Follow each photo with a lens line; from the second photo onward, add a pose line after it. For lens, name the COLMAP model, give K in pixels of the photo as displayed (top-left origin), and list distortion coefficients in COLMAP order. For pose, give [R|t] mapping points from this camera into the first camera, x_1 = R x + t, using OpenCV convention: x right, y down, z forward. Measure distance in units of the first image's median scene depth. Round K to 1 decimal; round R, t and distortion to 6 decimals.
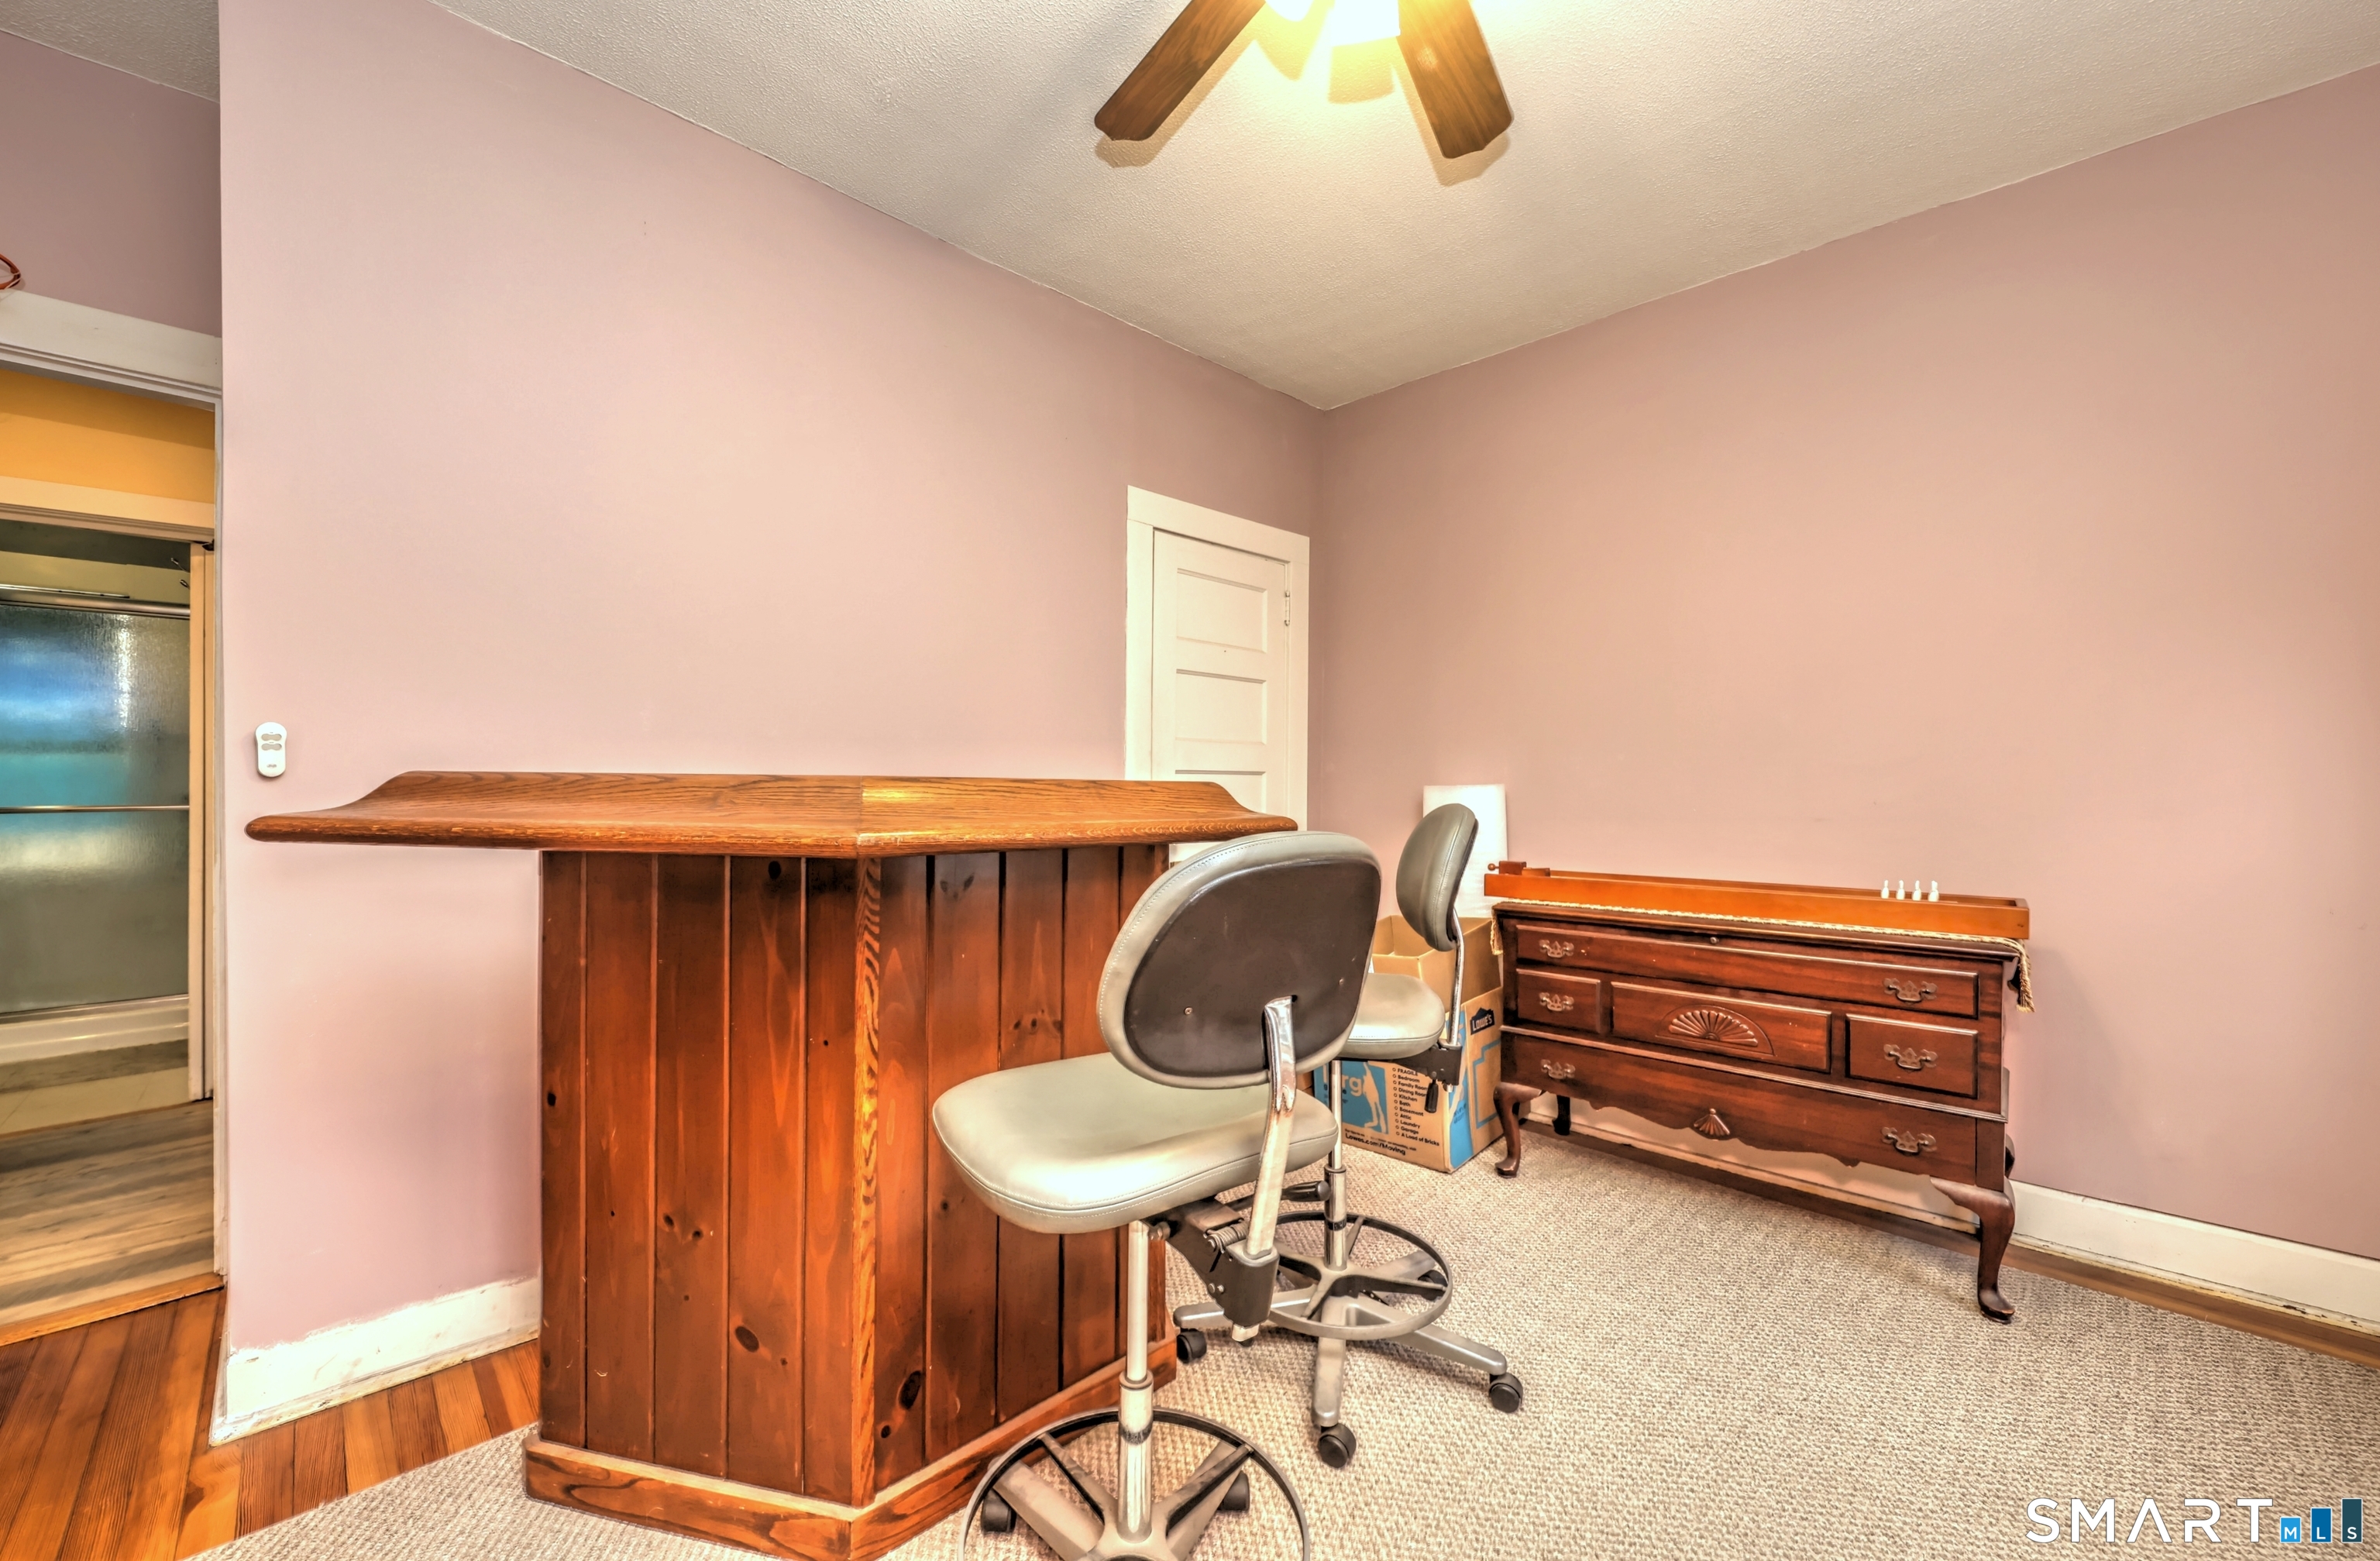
lens RADIAL K [[951.3, 0, 1150.2], [0, 951.3, 791.7], [0, 0, 1]] dist [0.001072, -0.000001]
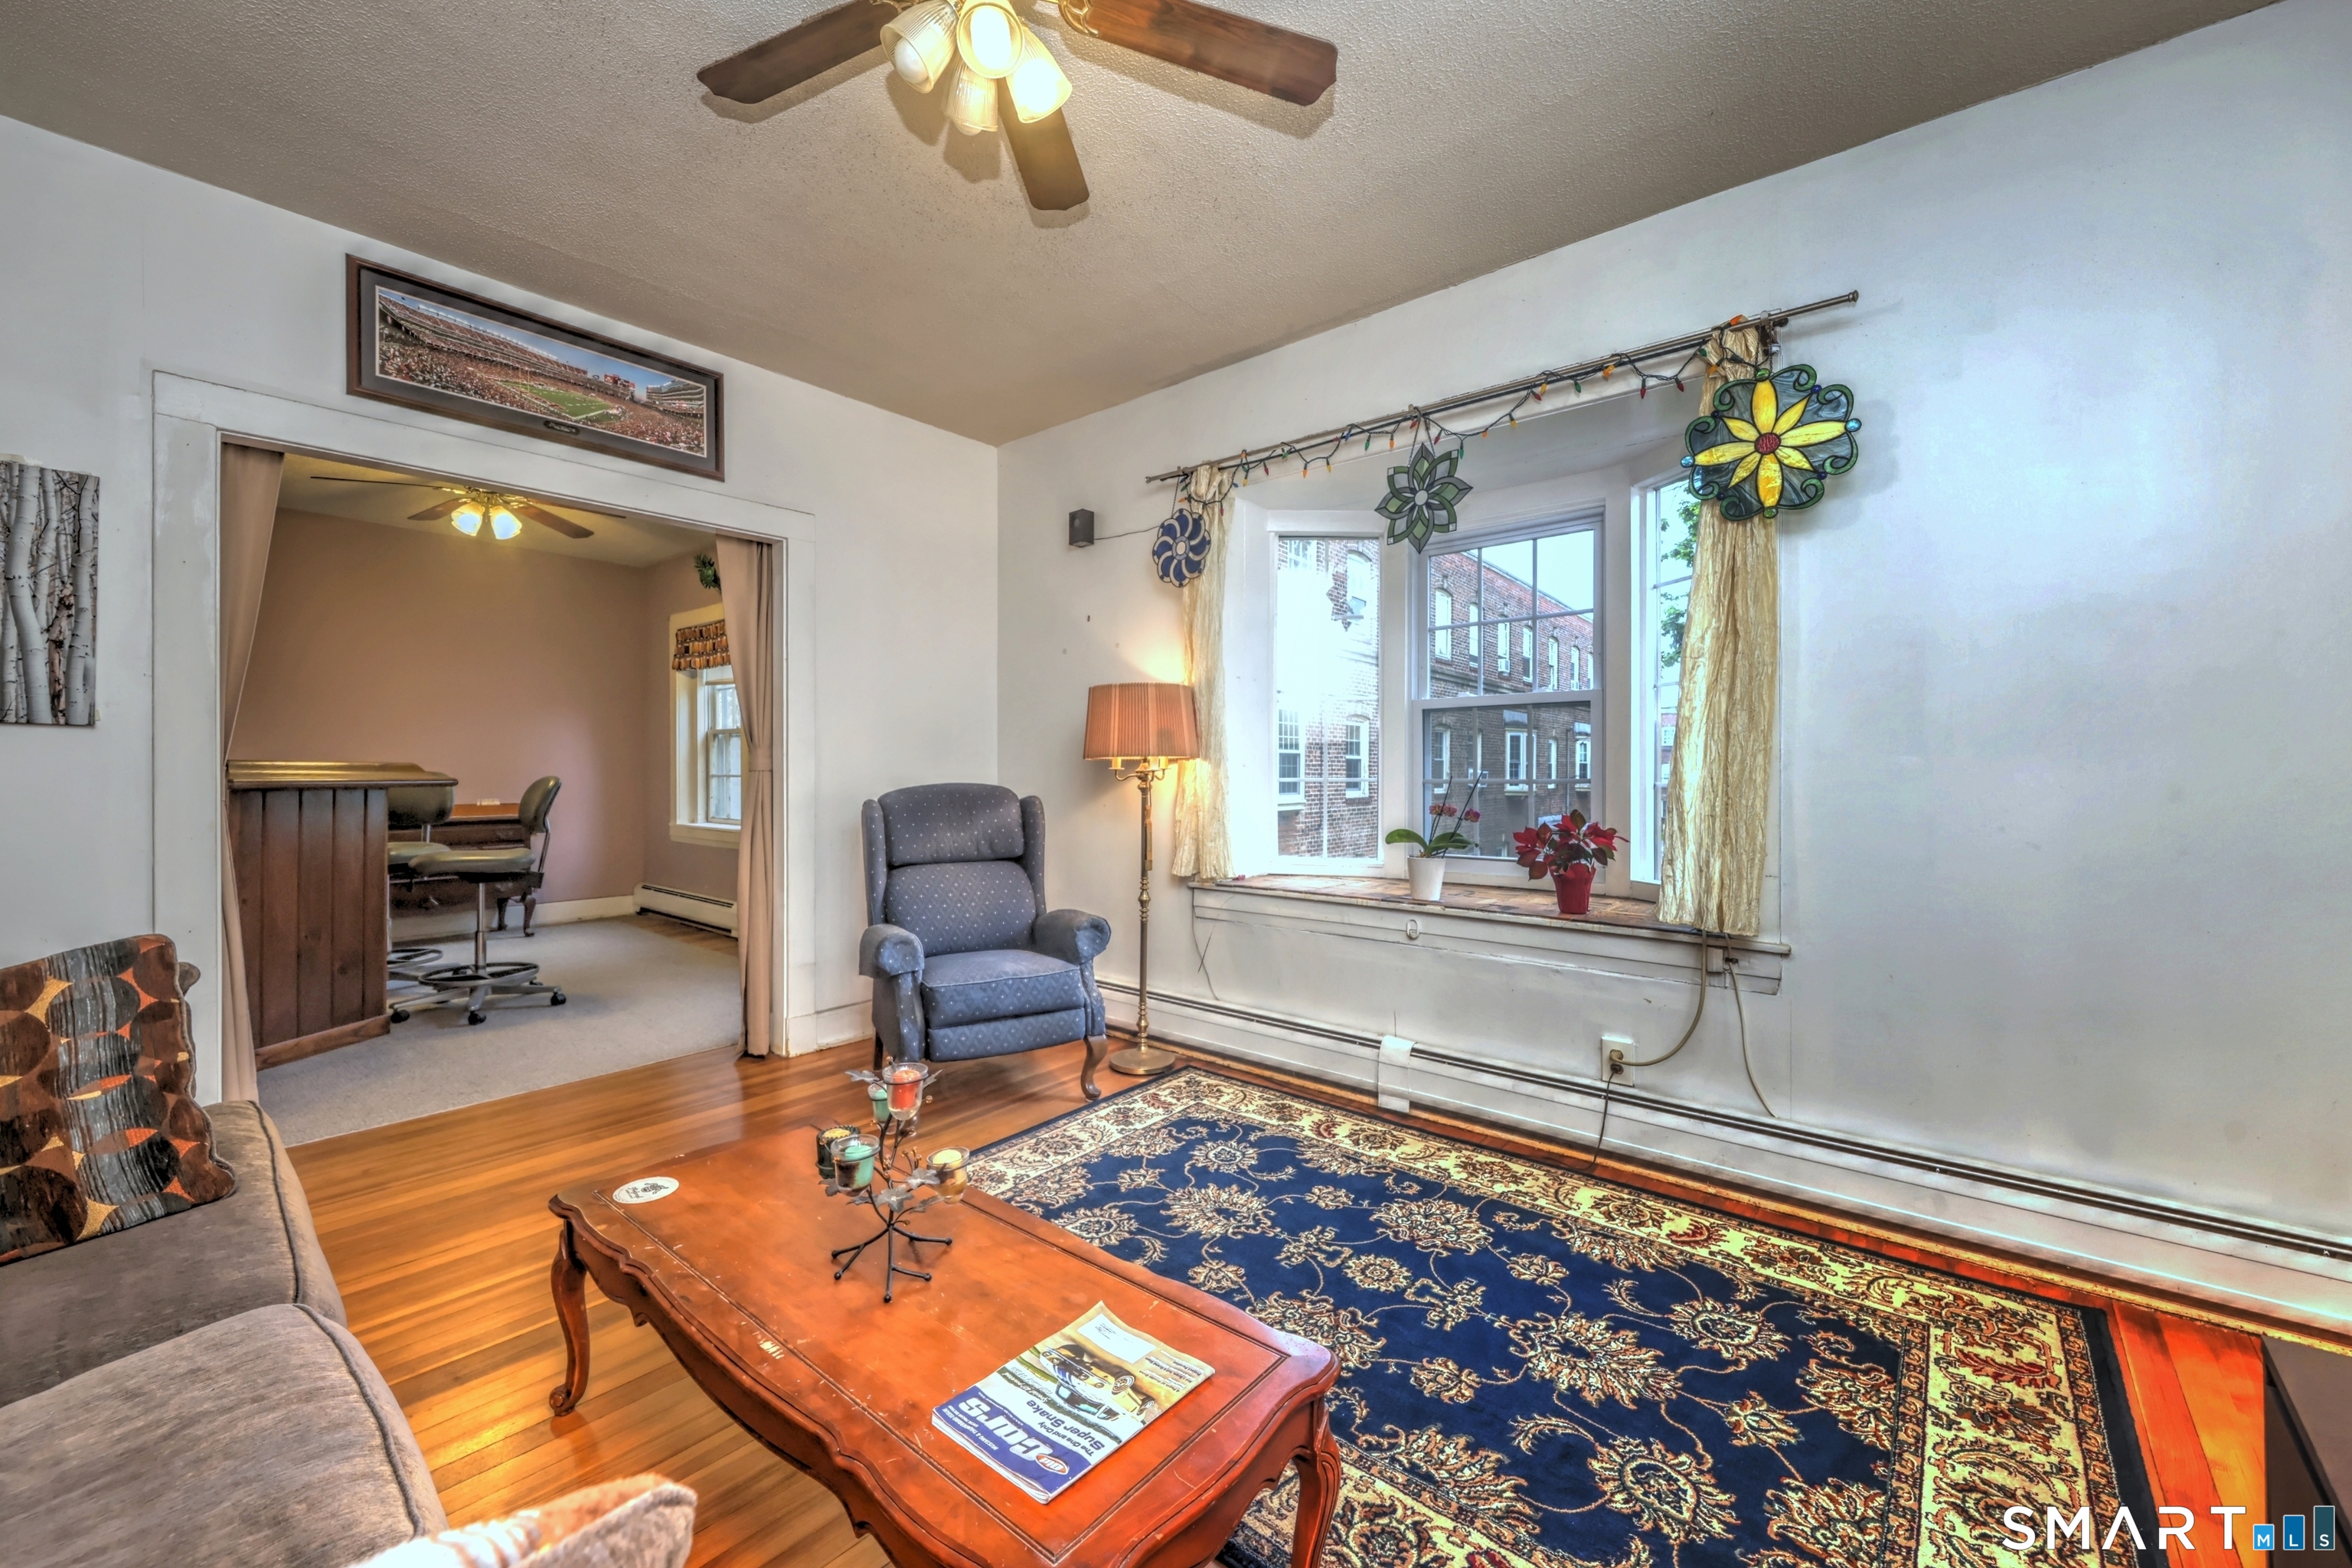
lens RADIAL K [[918.0, 0, 1170.2], [0, 918.0, 777.9], [0, 0, 1]] dist [0.008842, -0.004646]
pose [[-0.111118, -0.013565, 0.993715, -2.273523], [-0.001525, 0.999908, 0.013479, -0.004028], [-0.993806, -0.000018, -0.111128, -0.718579]]
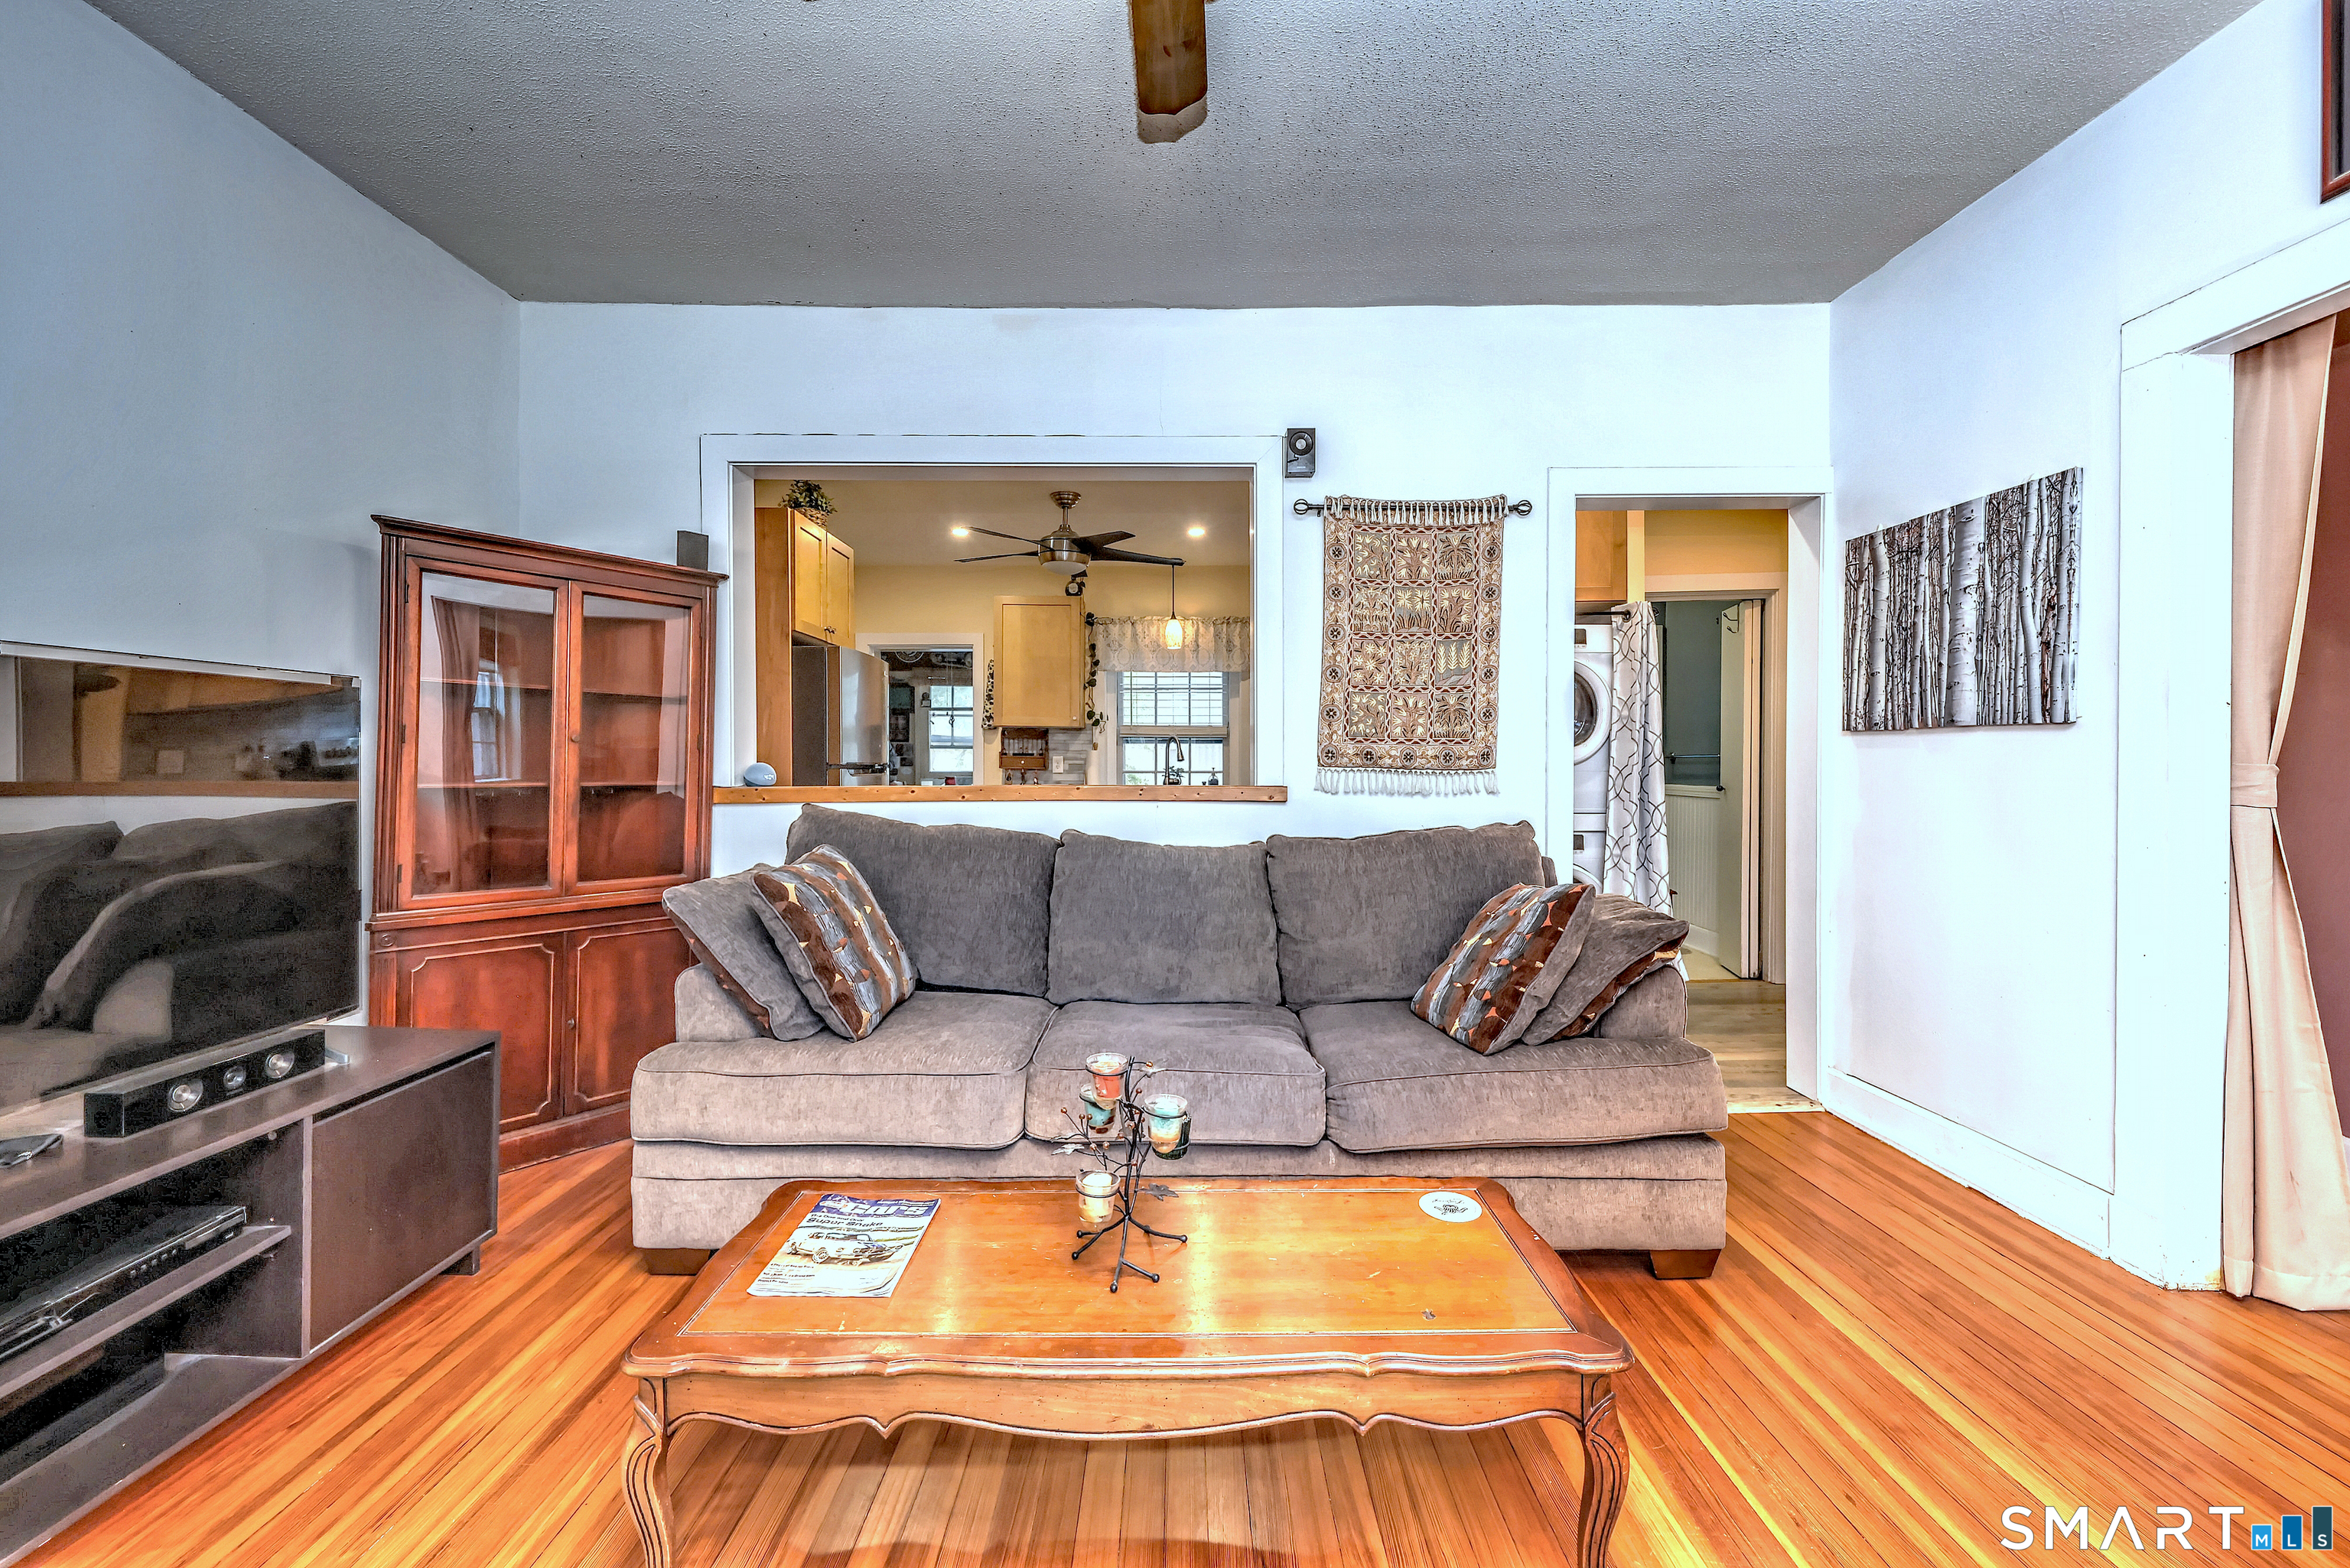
lens RADIAL K [[917.2, 0, 1166.7], [0, 917.2, 768.8], [0, 0, 1]] dist [0.008842, -0.004646]
pose [[0.721721, -0.002784, -0.692179, -1.083835], [0.003426, 0.999994, -0.000450, 0.000689], [0.692176, -0.002046, 0.721726, -1.065549]]
